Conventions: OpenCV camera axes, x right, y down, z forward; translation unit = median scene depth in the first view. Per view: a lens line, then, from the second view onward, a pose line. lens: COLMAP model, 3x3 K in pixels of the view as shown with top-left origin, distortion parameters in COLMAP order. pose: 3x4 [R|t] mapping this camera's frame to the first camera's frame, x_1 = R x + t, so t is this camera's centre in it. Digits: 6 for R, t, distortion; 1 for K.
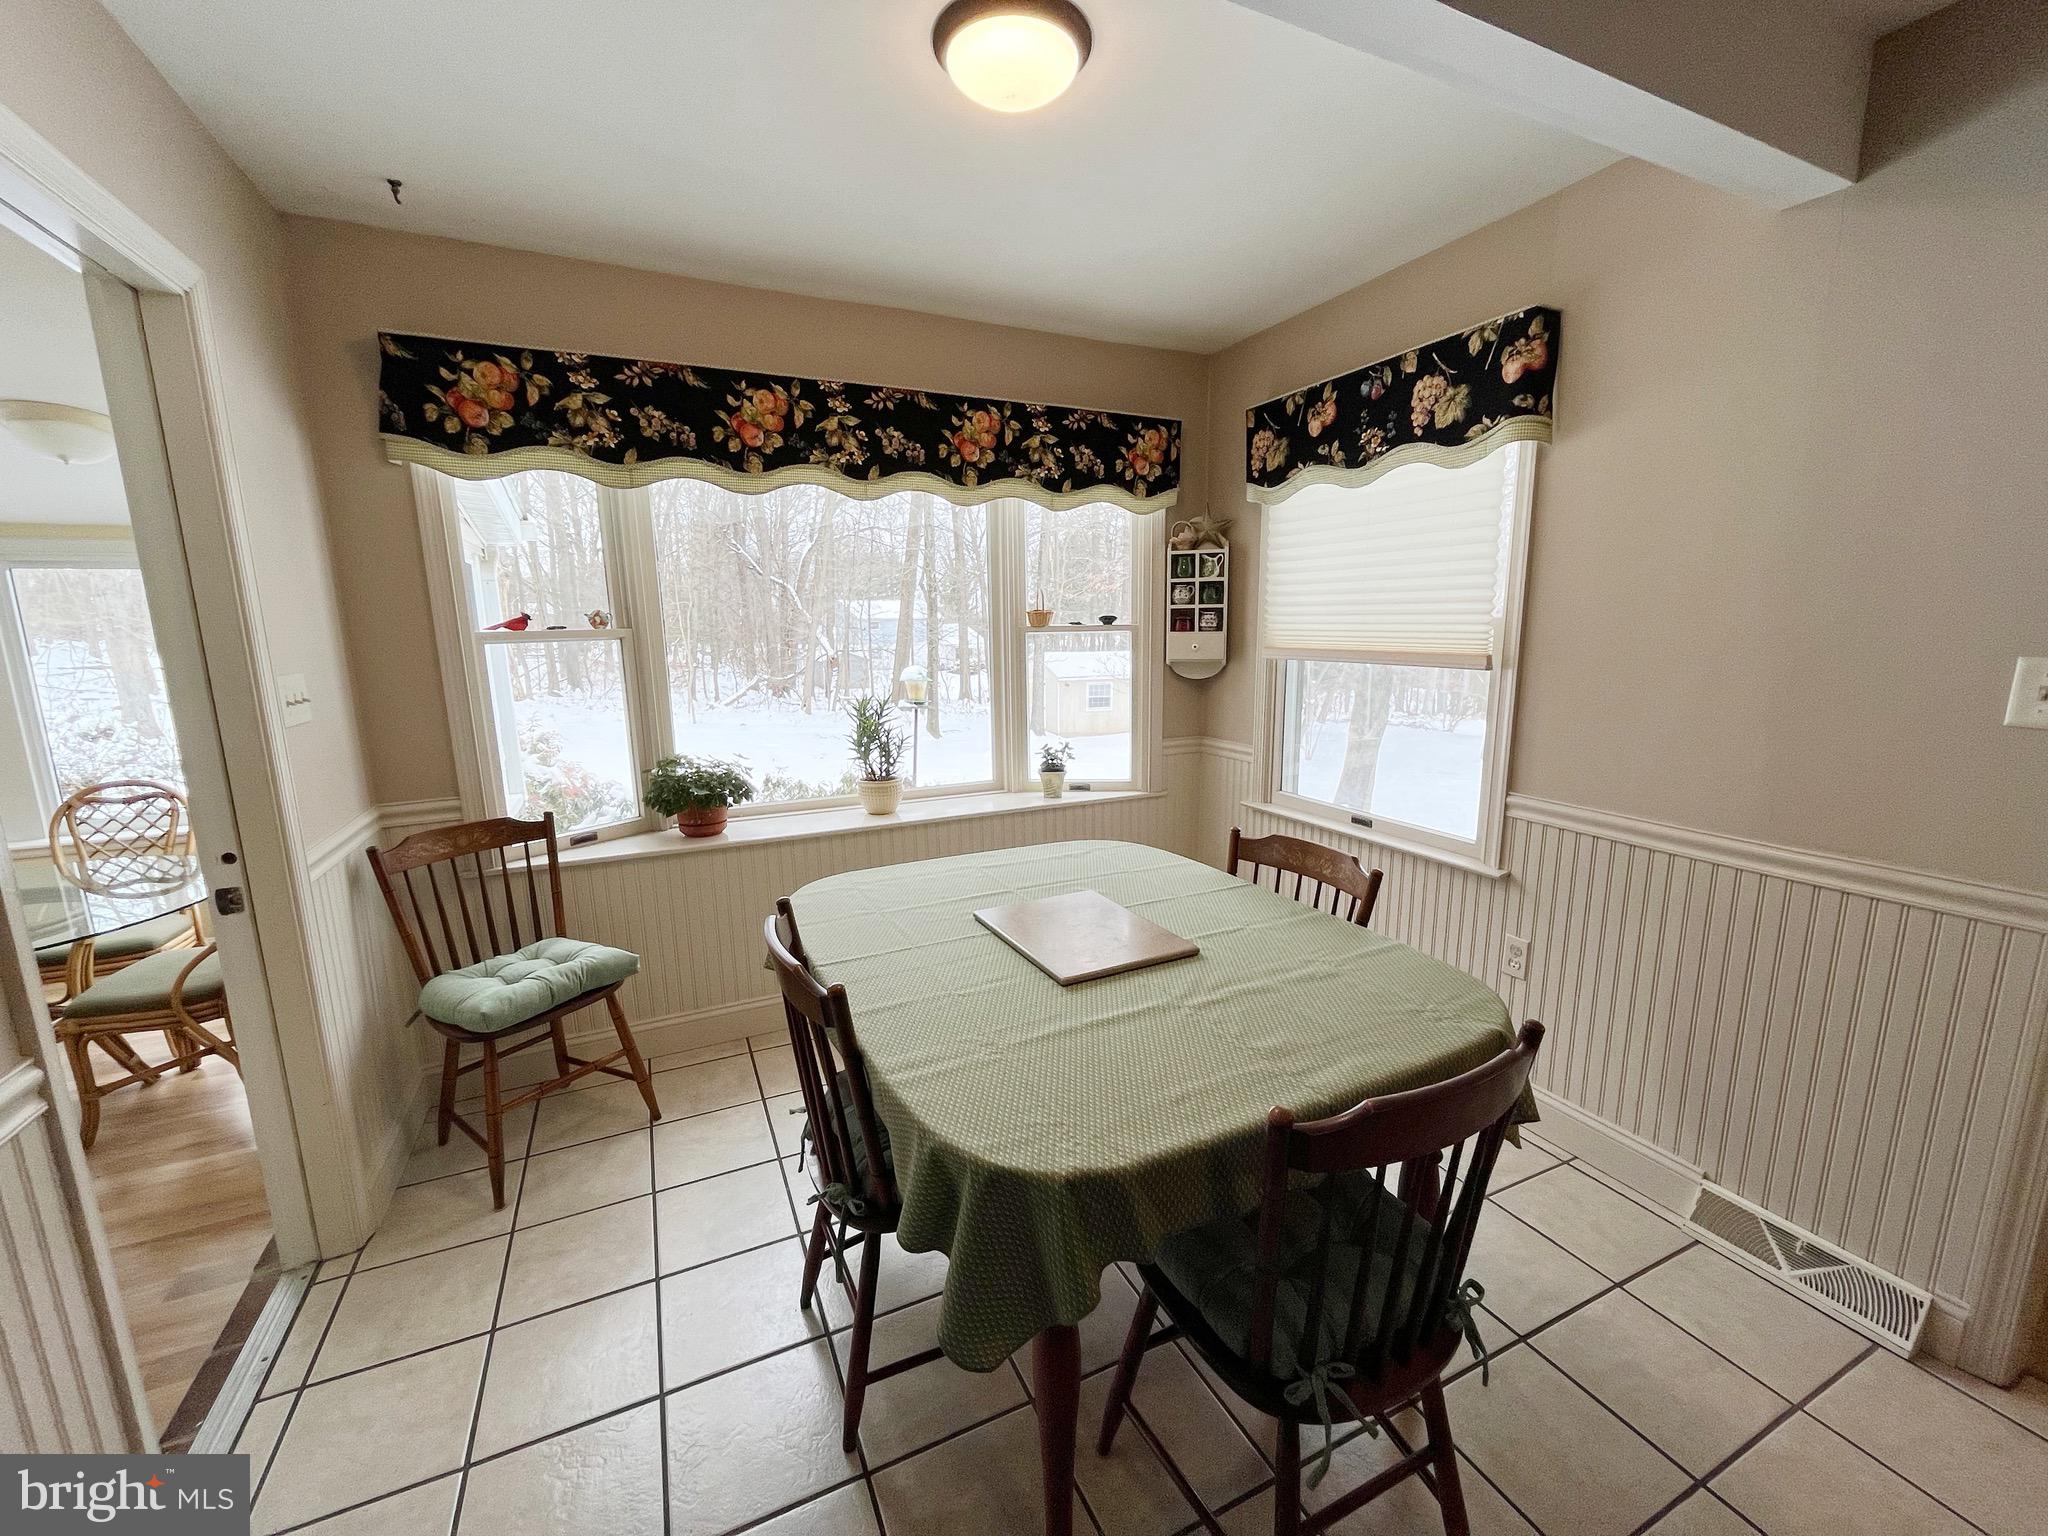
lens RADIAL K [[827.9, 0, 1018.0], [0, 827.9, 774.0], [0, 0, 1]] dist [-0.004177, -0.000157]
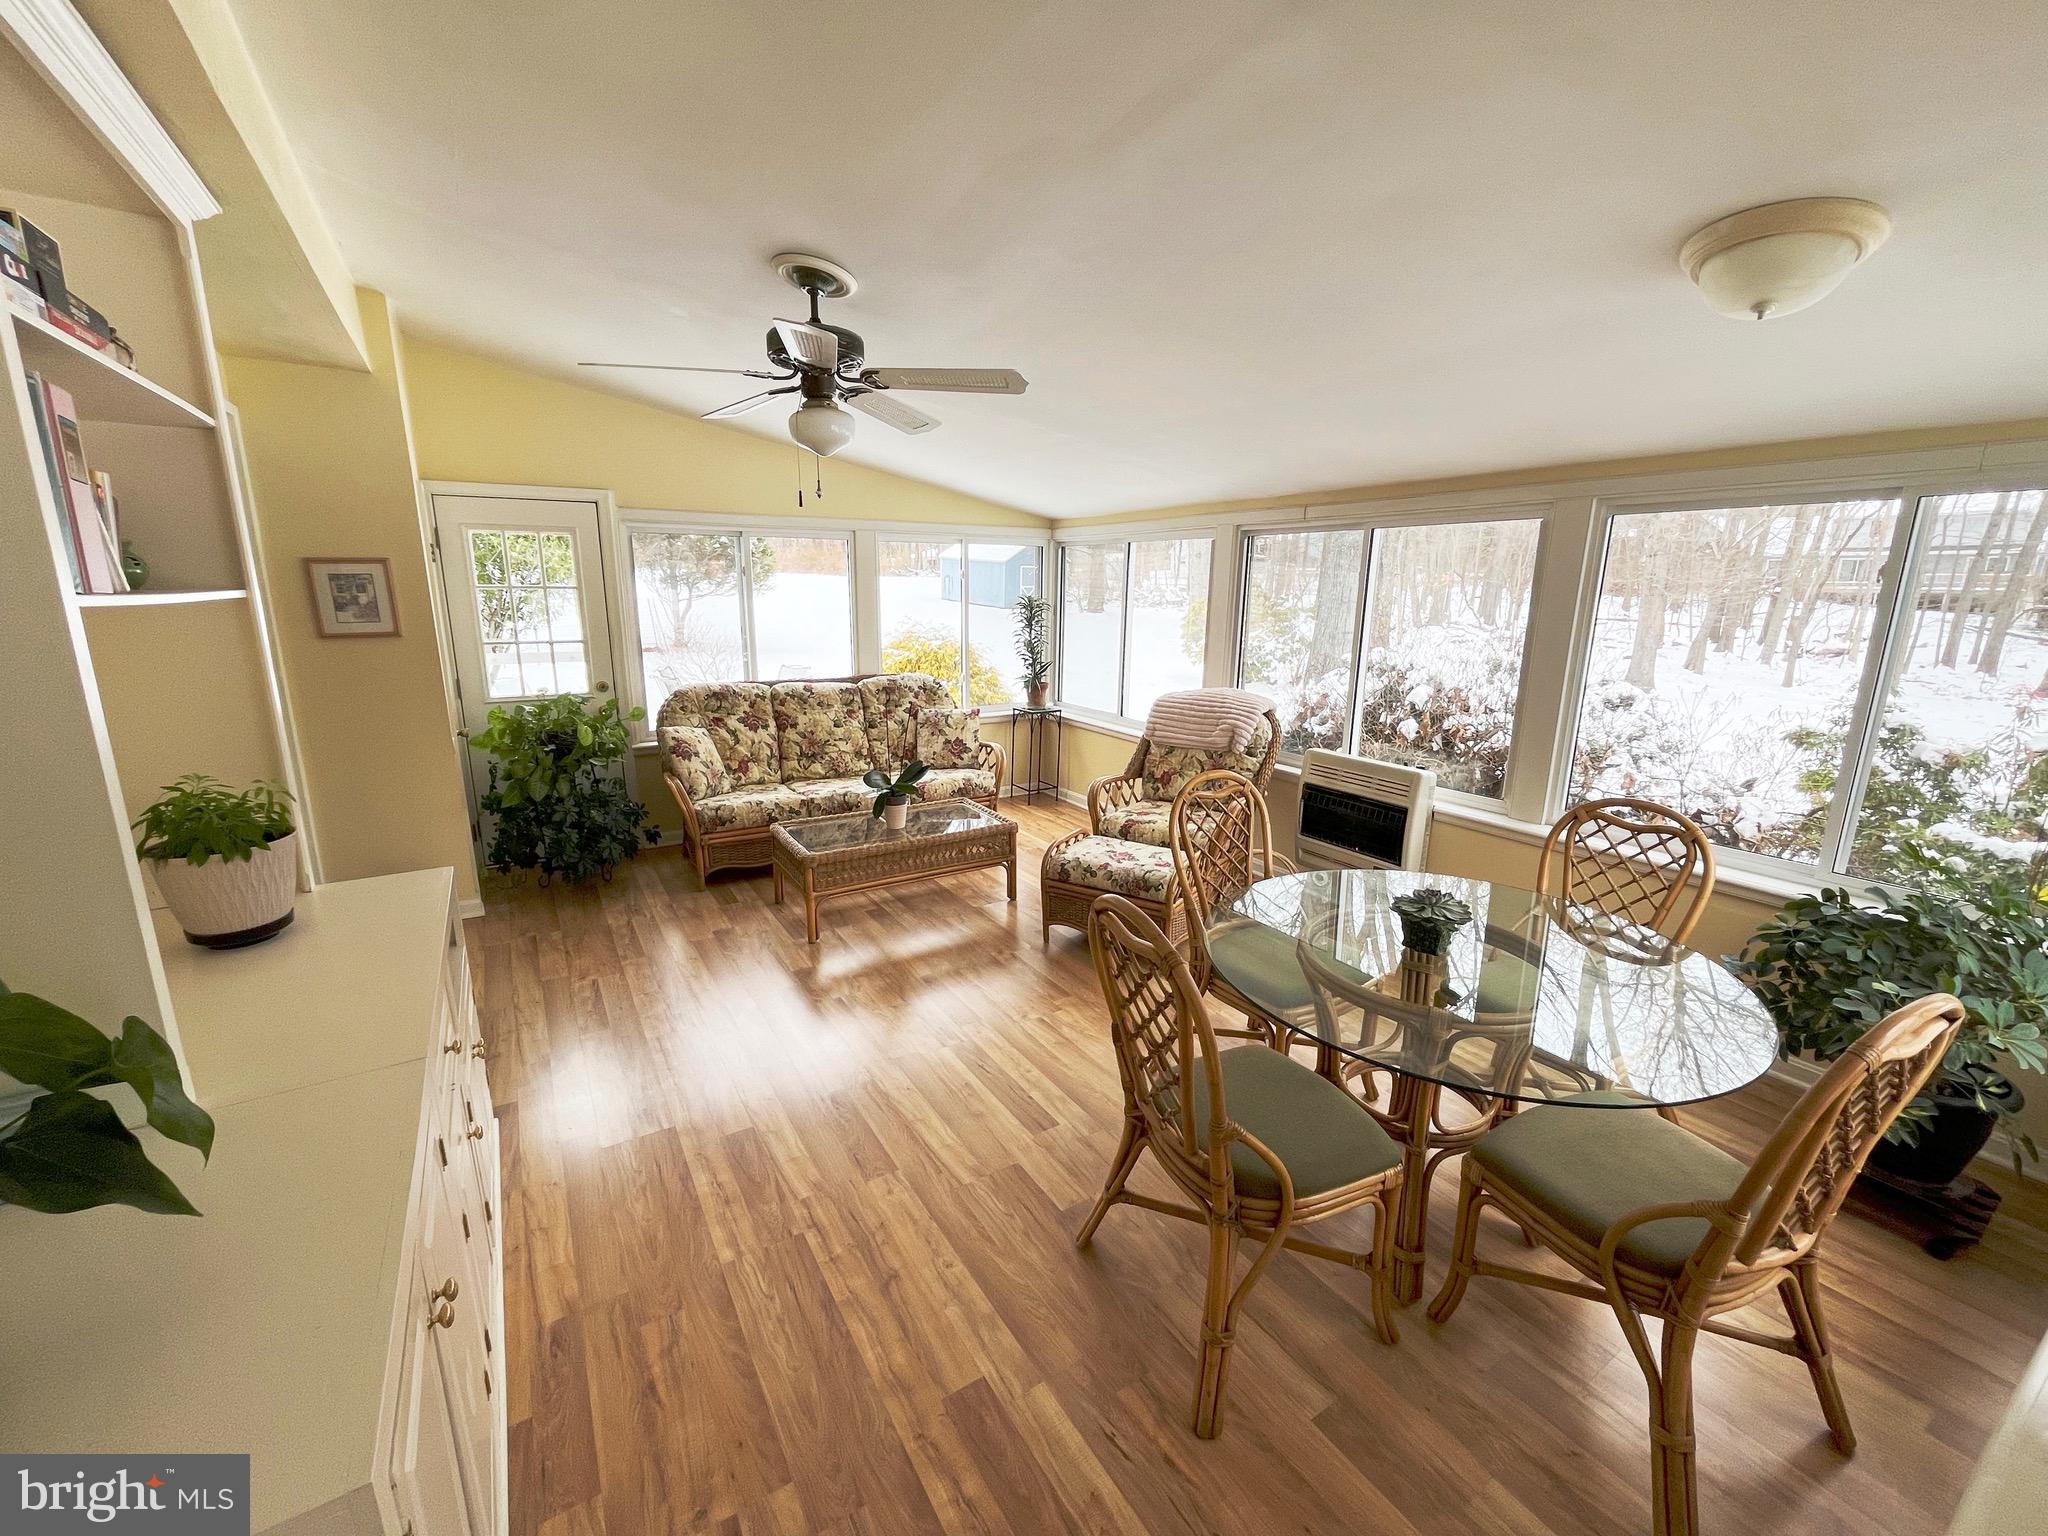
lens RADIAL K [[834.2, 0, 1027.1], [0, 834.2, 771.4], [0, 0, 1]] dist [-0.002938, -0.000766]
pose [[0.119379, 0.233933, -0.964896, -0.568750], [-0.194920, 0.958455, 0.208256, -0.081017], [0.973527, 0.163216, 0.160018, 0.443747]]
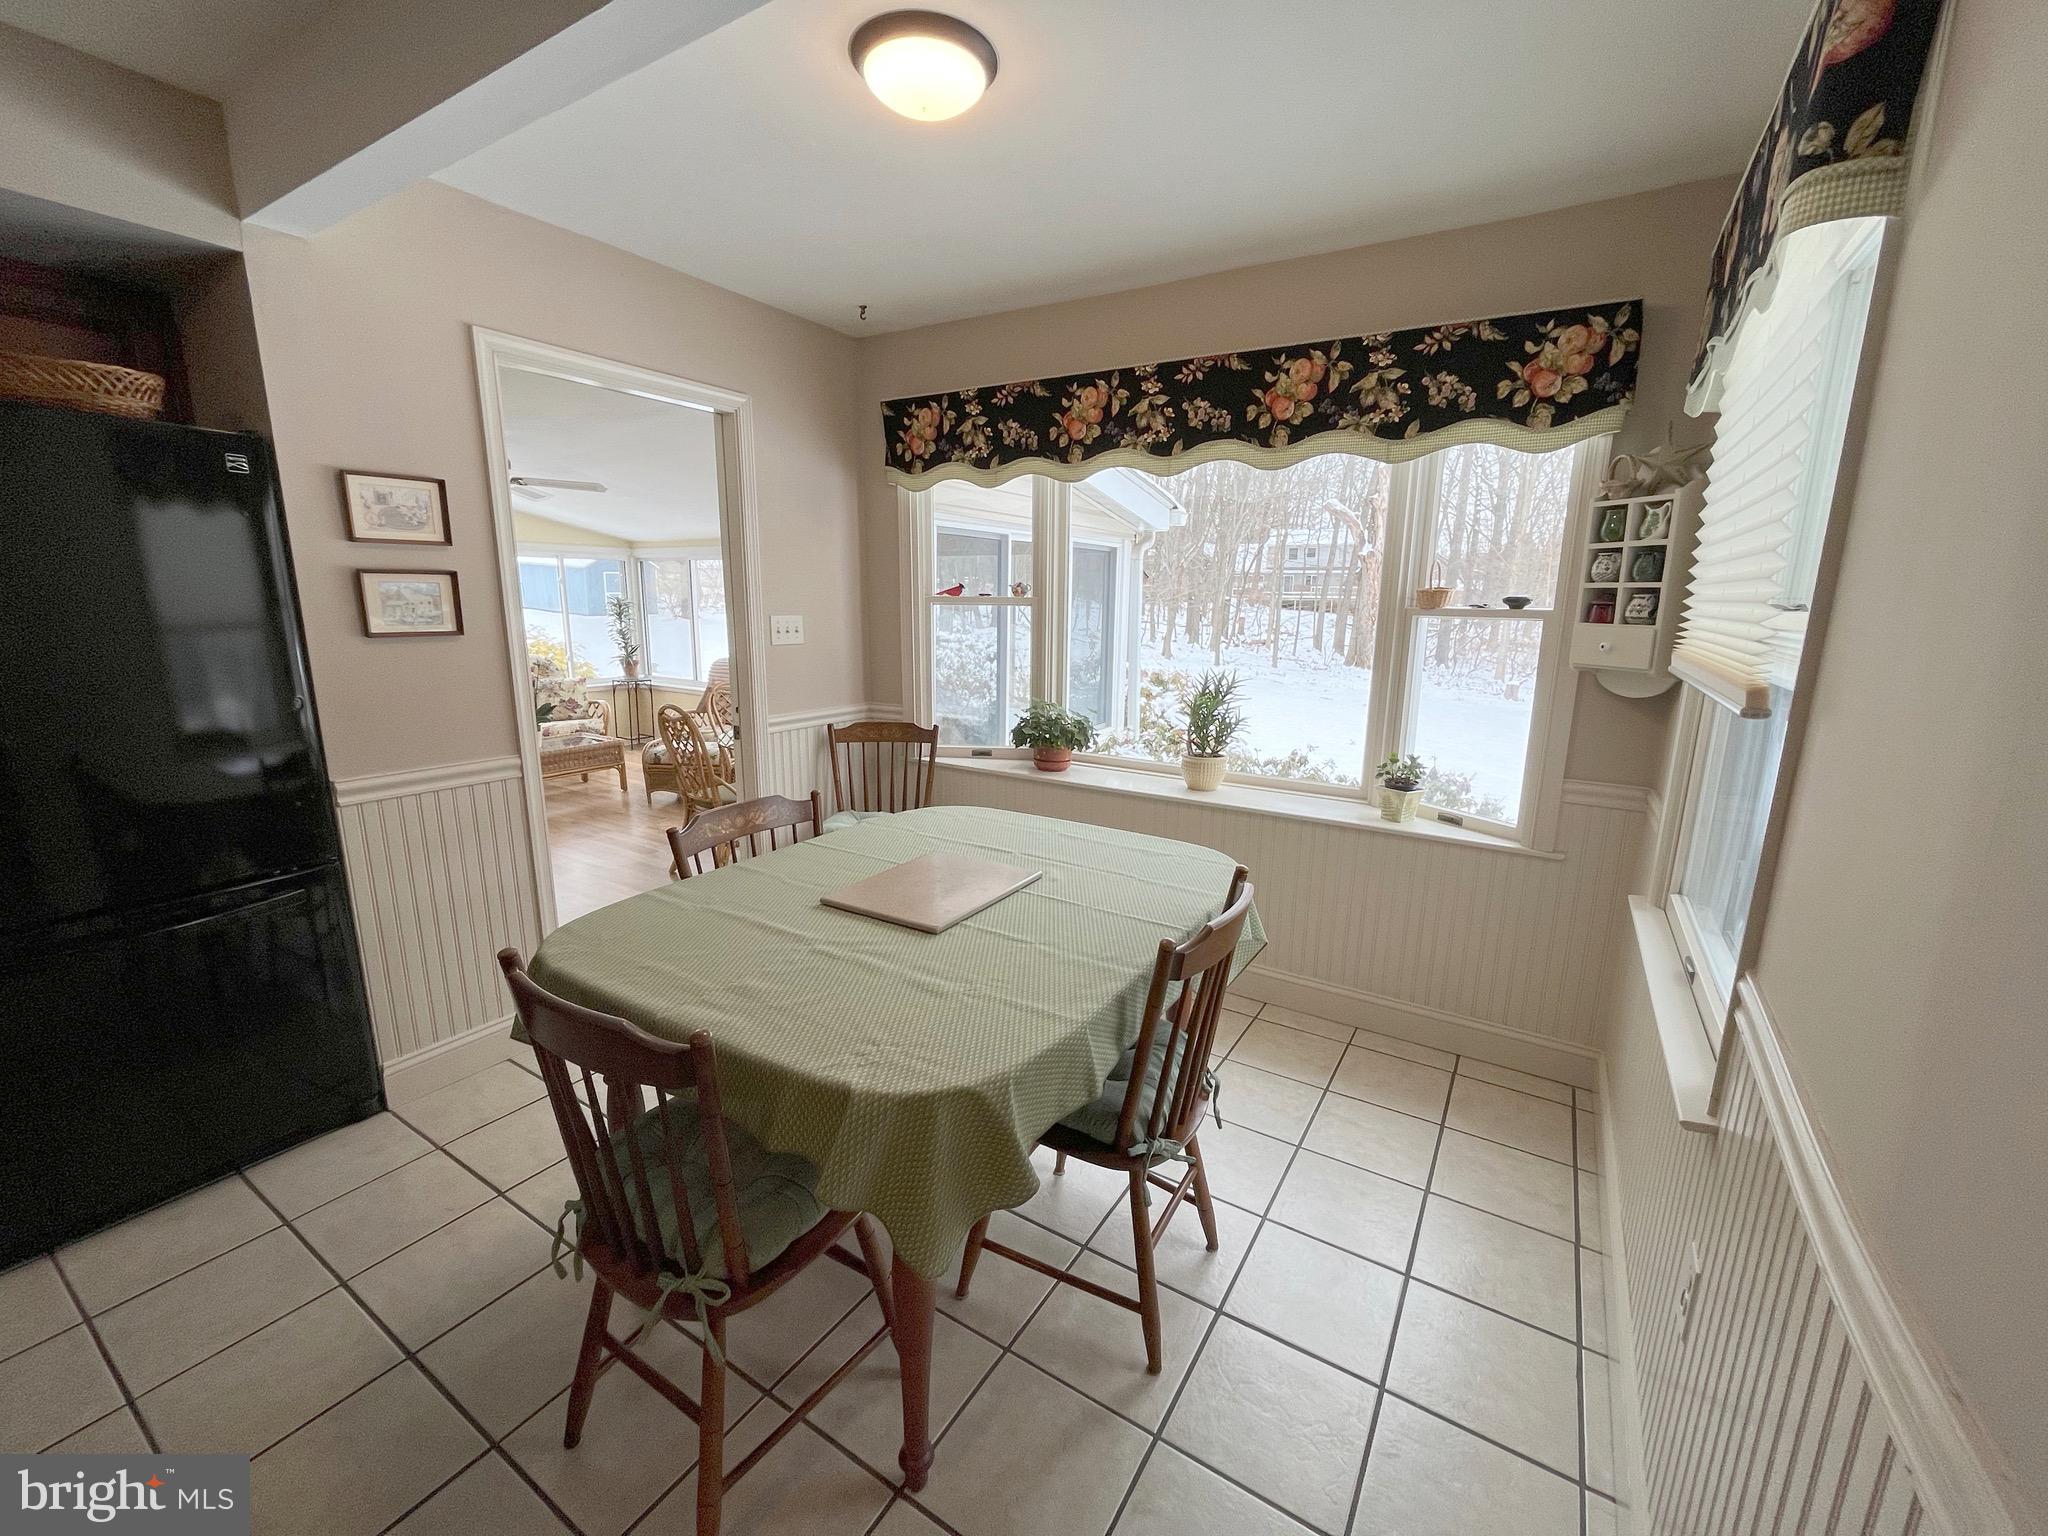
lens RADIAL K [[834.2, 0, 1027.1], [0, 834.2, 771.4], [0, 0, 1]] dist [-0.002938, -0.000766]
pose [[0.541506, 0.195446, -0.817662, 0.609191], [-0.173099, 0.977682, 0.119058, -0.064700], [0.822683, 0.077066, 0.563253, 0.294655]]
